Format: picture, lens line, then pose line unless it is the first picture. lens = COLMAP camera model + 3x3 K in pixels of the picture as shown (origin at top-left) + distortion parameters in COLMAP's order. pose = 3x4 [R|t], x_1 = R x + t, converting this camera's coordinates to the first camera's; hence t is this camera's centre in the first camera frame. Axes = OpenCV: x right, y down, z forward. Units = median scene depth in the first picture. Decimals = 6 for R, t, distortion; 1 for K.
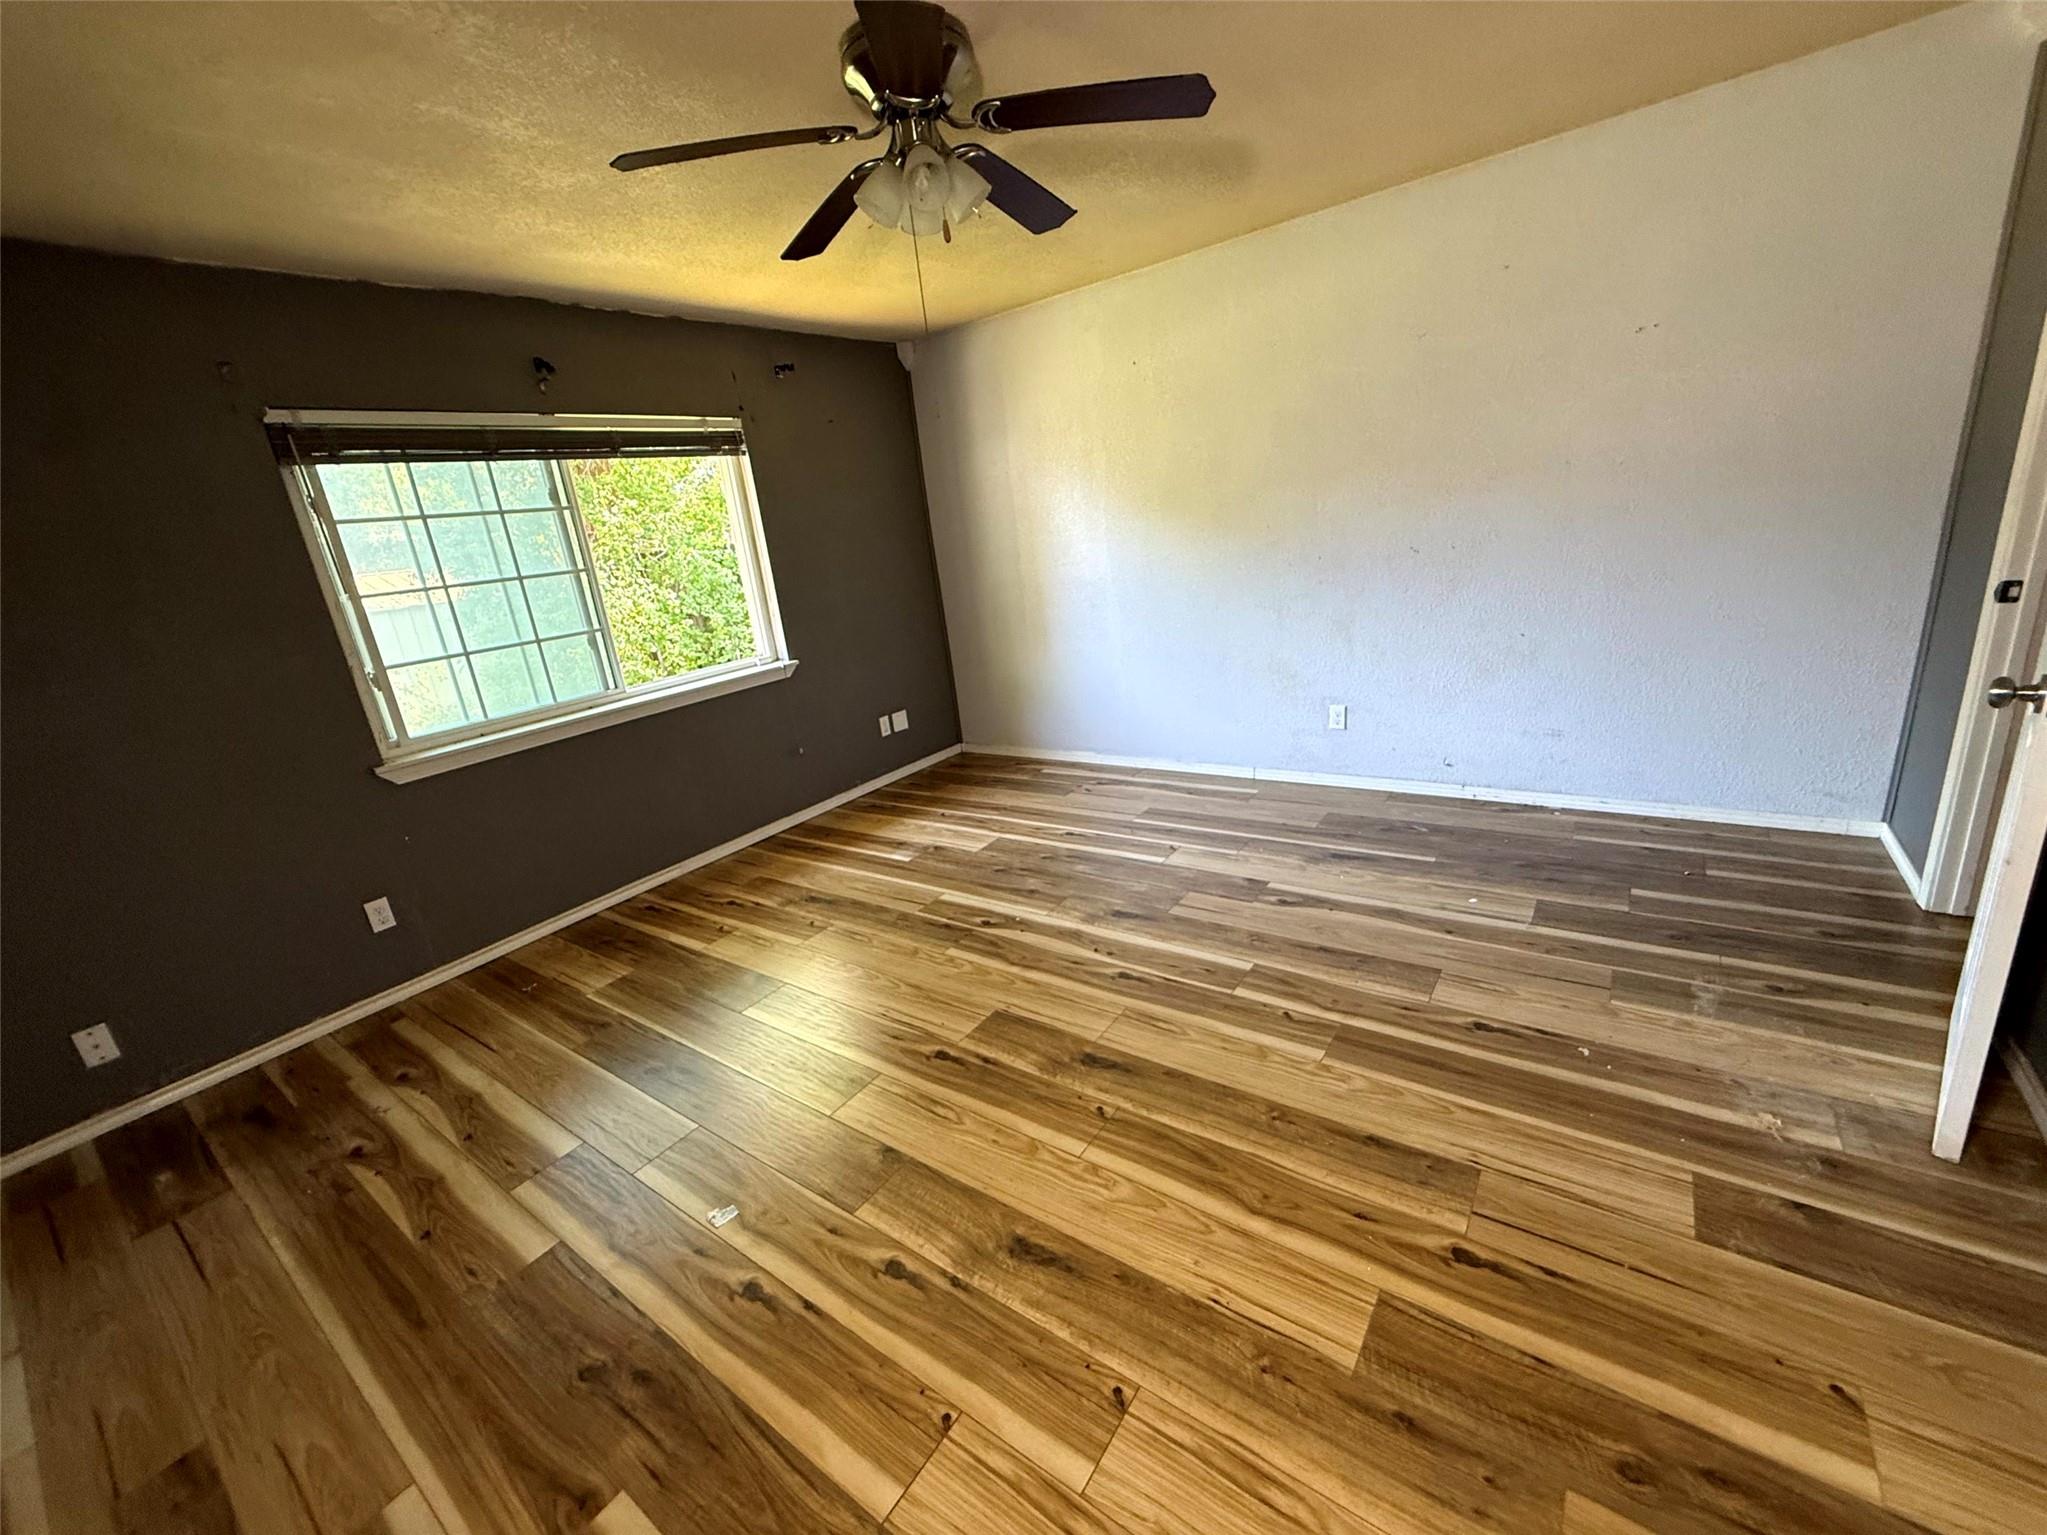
lens RADIAL K [[816.3, 0, 1017.1], [0, 816.3, 768.4], [0, 0, 1]] dist [0.001741, -0.000422]
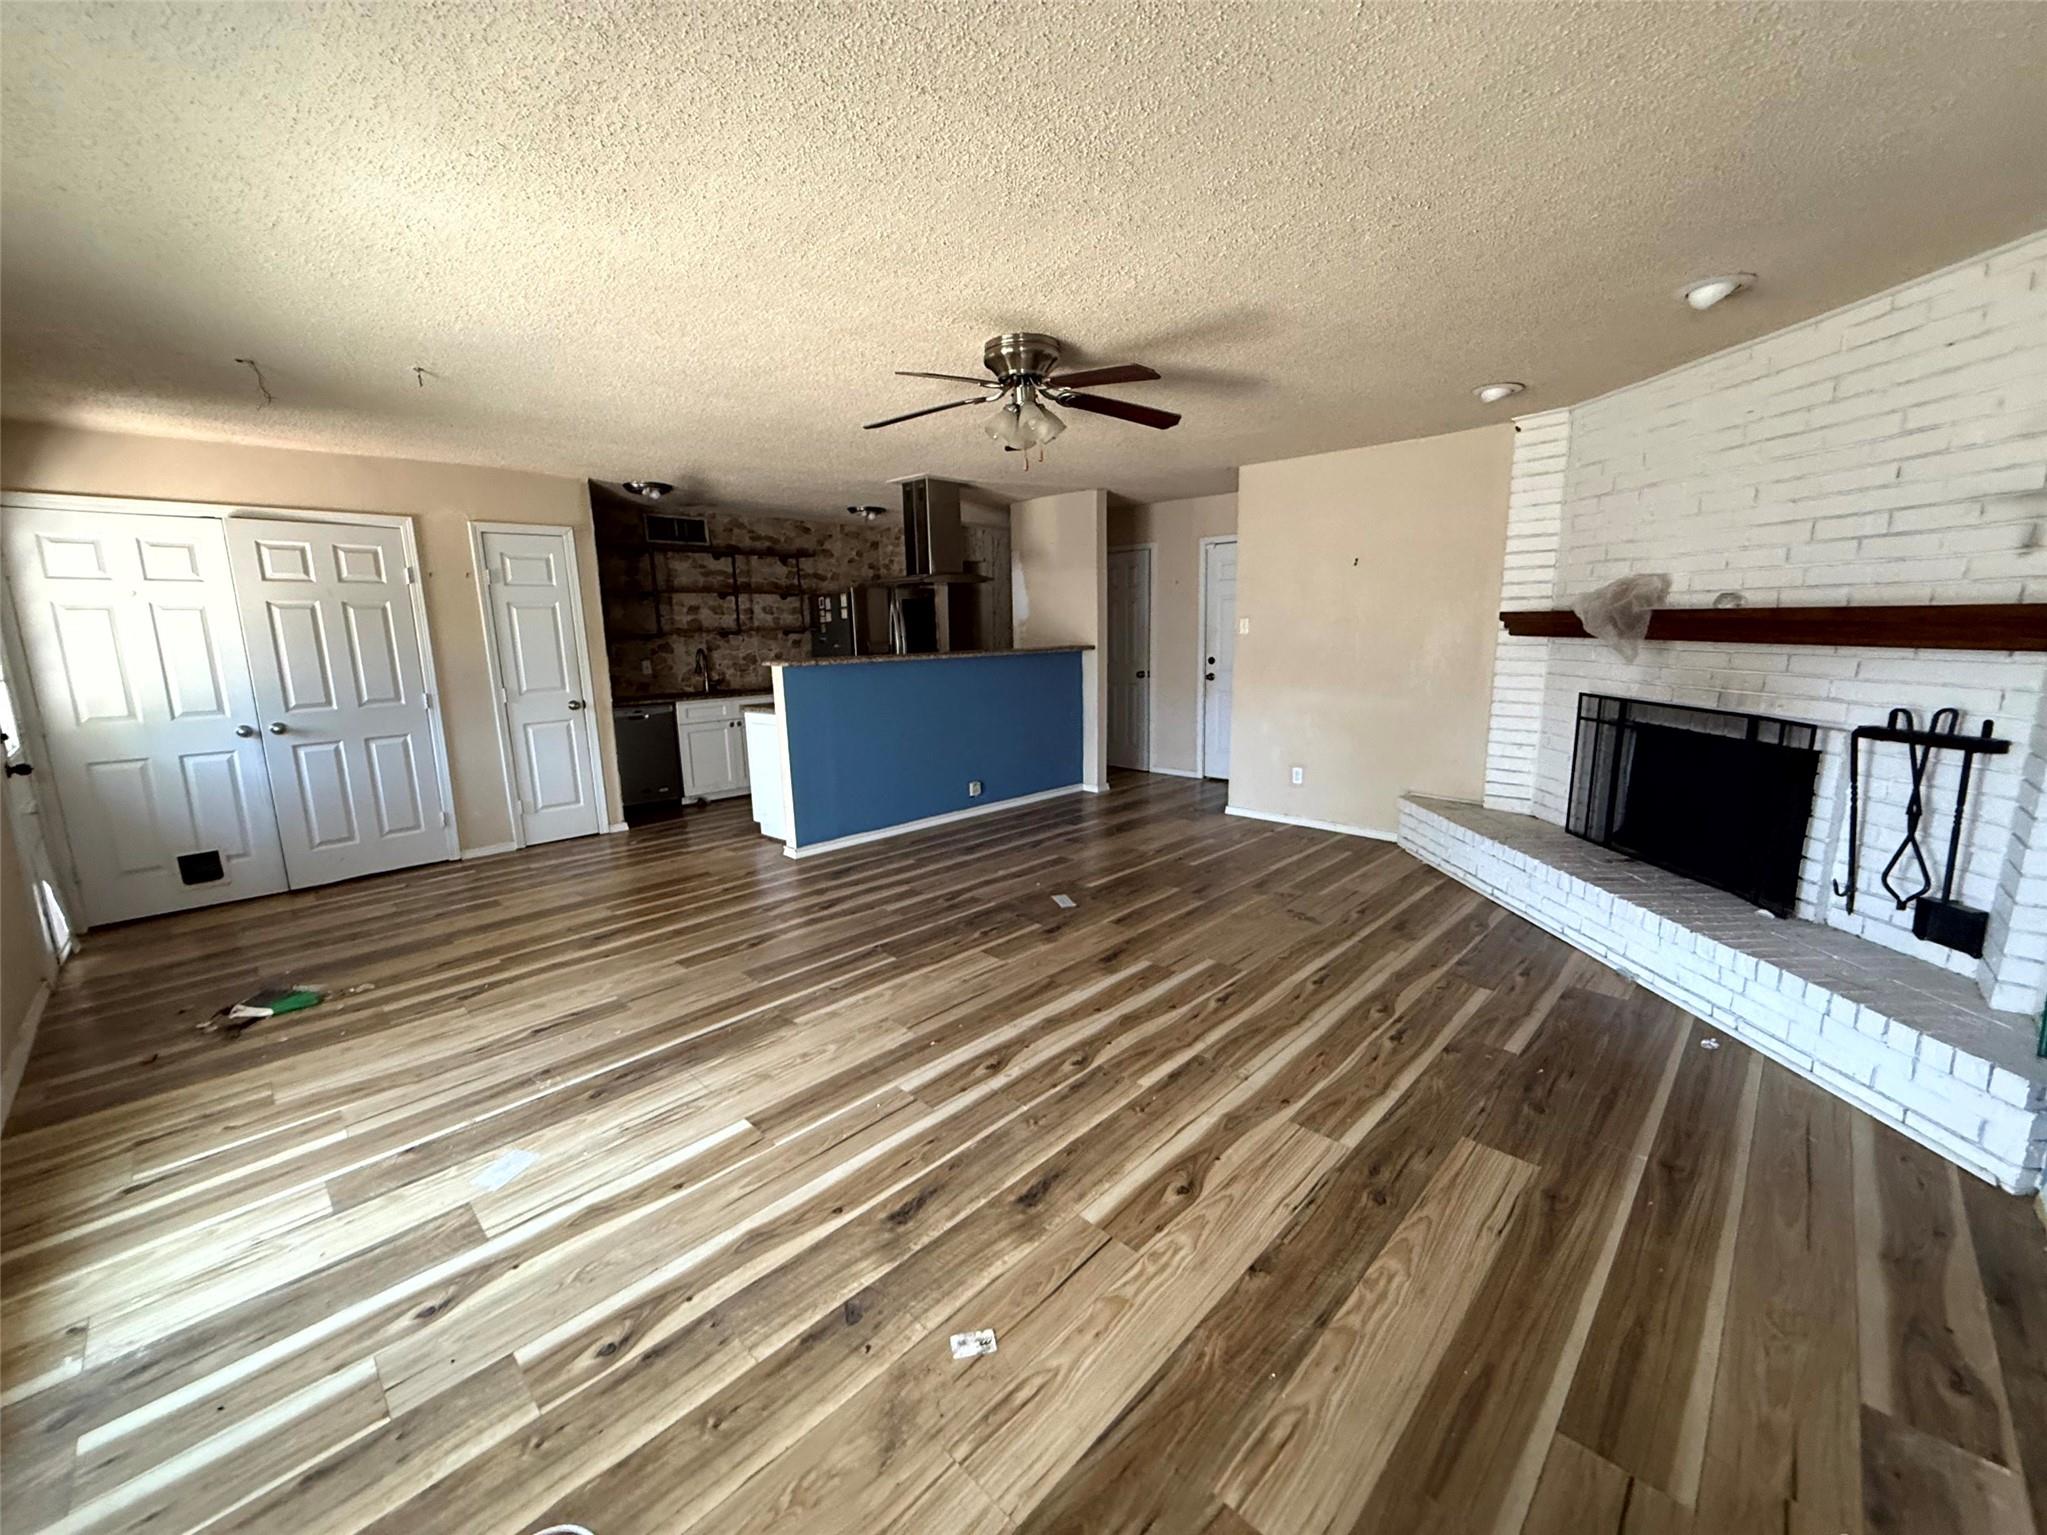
lens RADIAL K [[816.3, 0, 1017.1], [0, 816.3, 768.4], [0, 0, 1]] dist [0.001741, -0.000422]
pose [[0.150806, -0.060594, 0.986705, -1.025446], [0.303766, 0.952670, 0.012077, -0.162987], [-0.940736, 0.297906, 0.162075, 0.948914]]
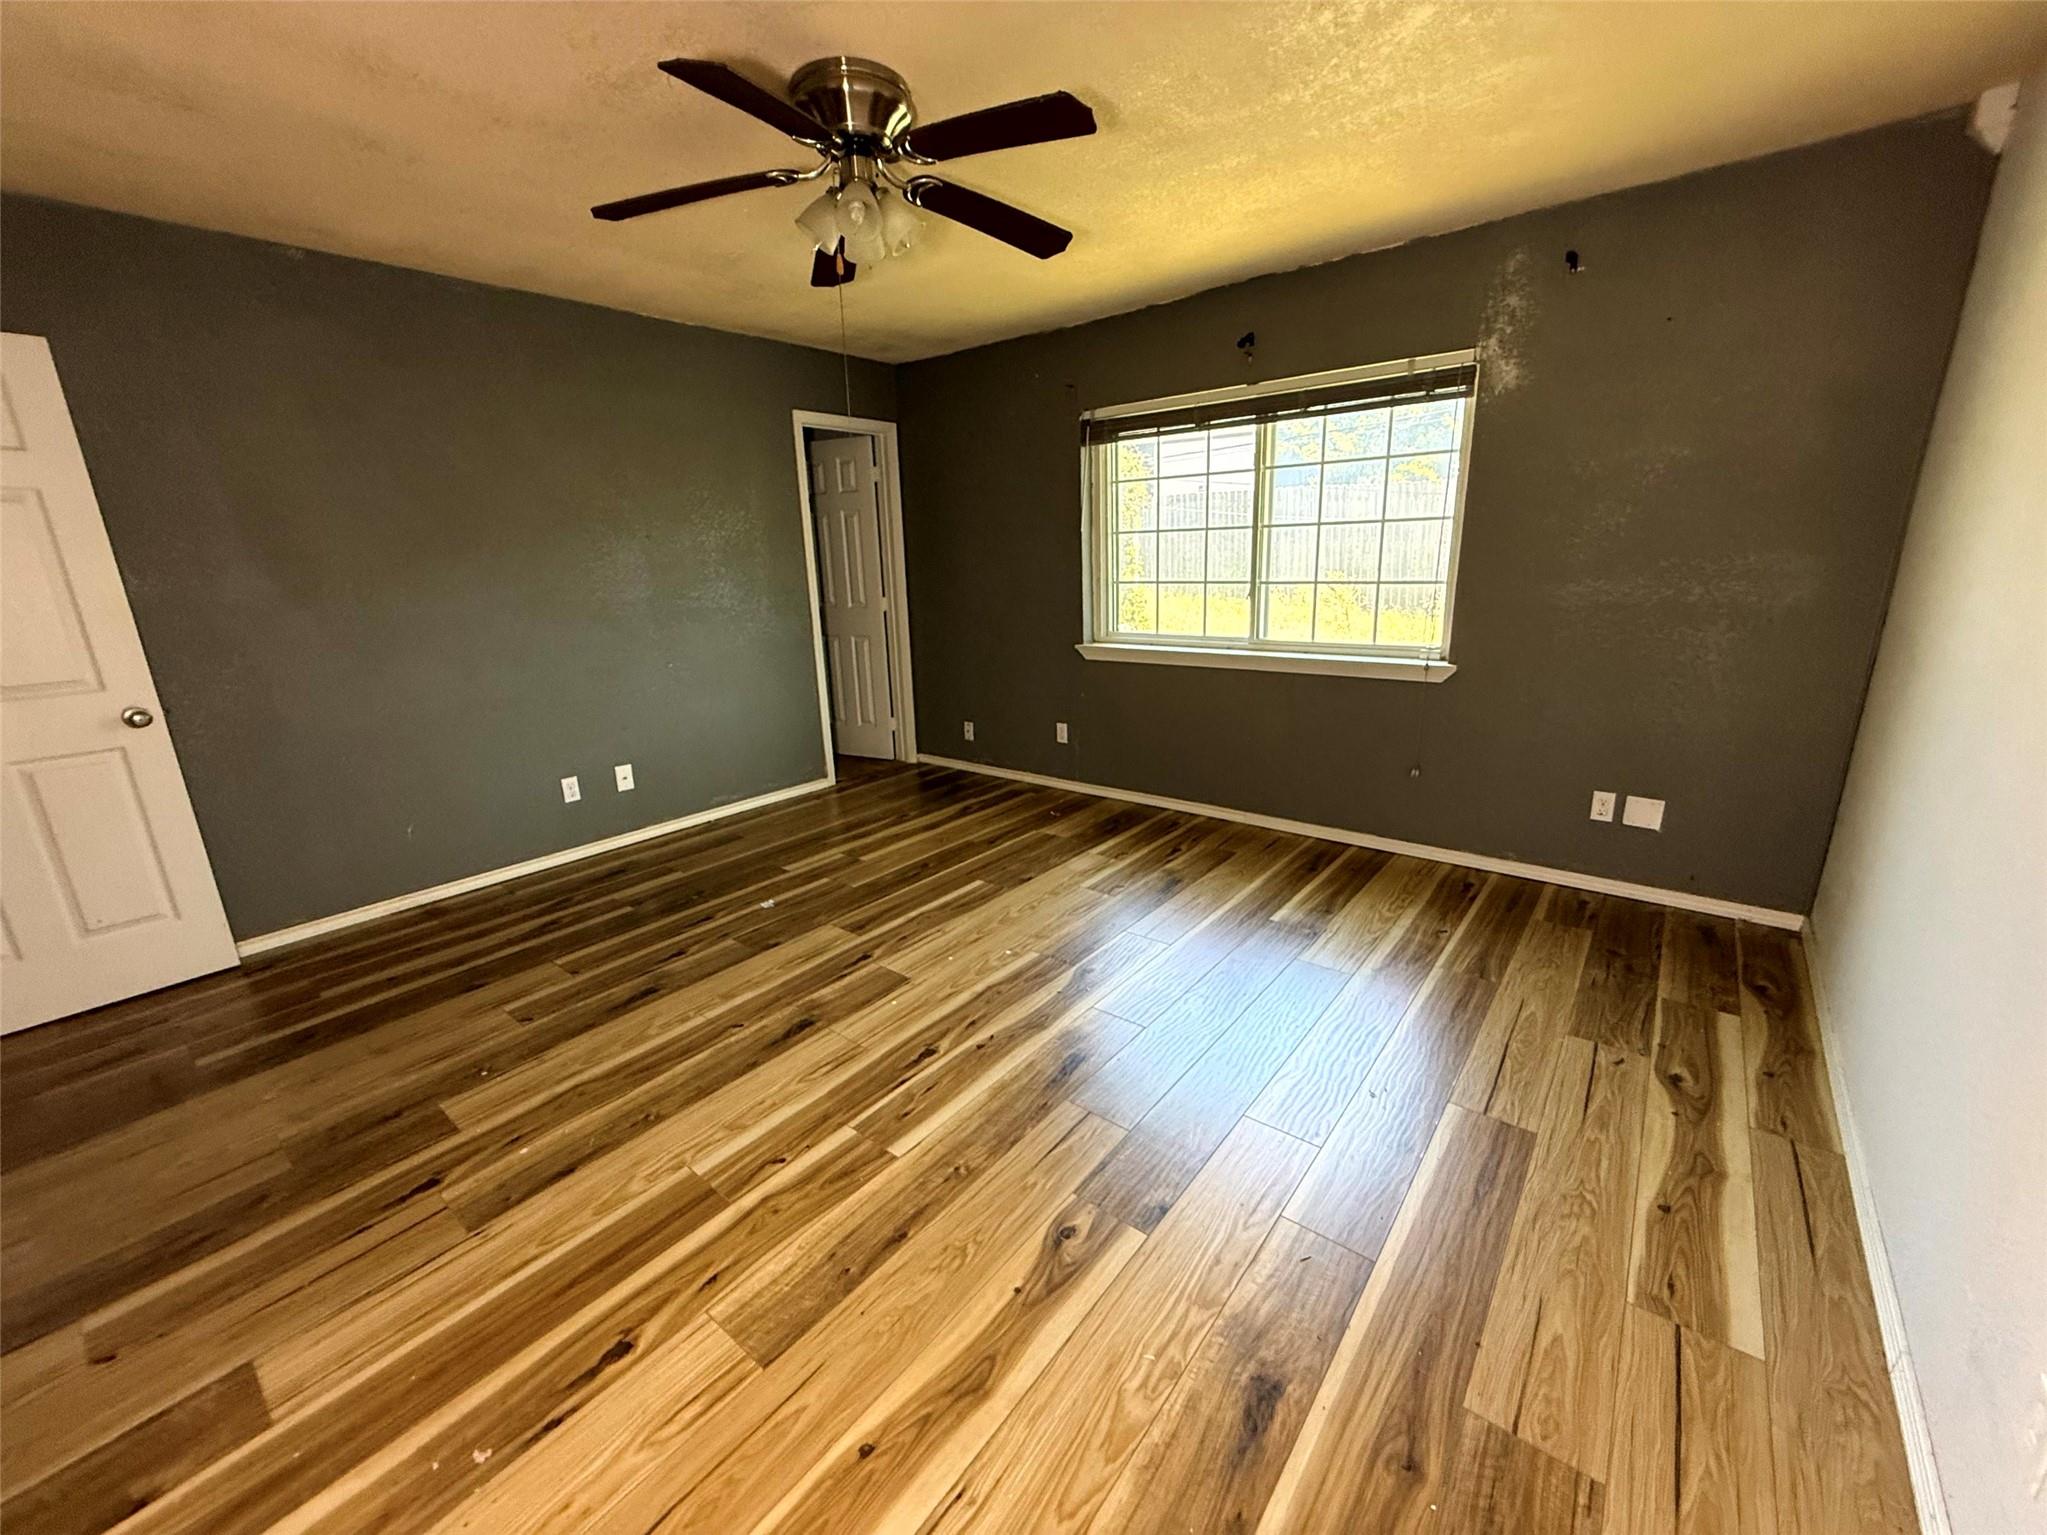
lens RADIAL K [[816.3, 0, 1017.1], [0, 816.3, 768.4], [0, 0, 1]] dist [0.001741, -0.000422]
pose [[-0.045384, 0.373586, -0.926485, 0.811563], [-0.254011, 0.892642, 0.372382, -0.367407], [0.966136, 0.252238, 0.054383, 0.938460]]
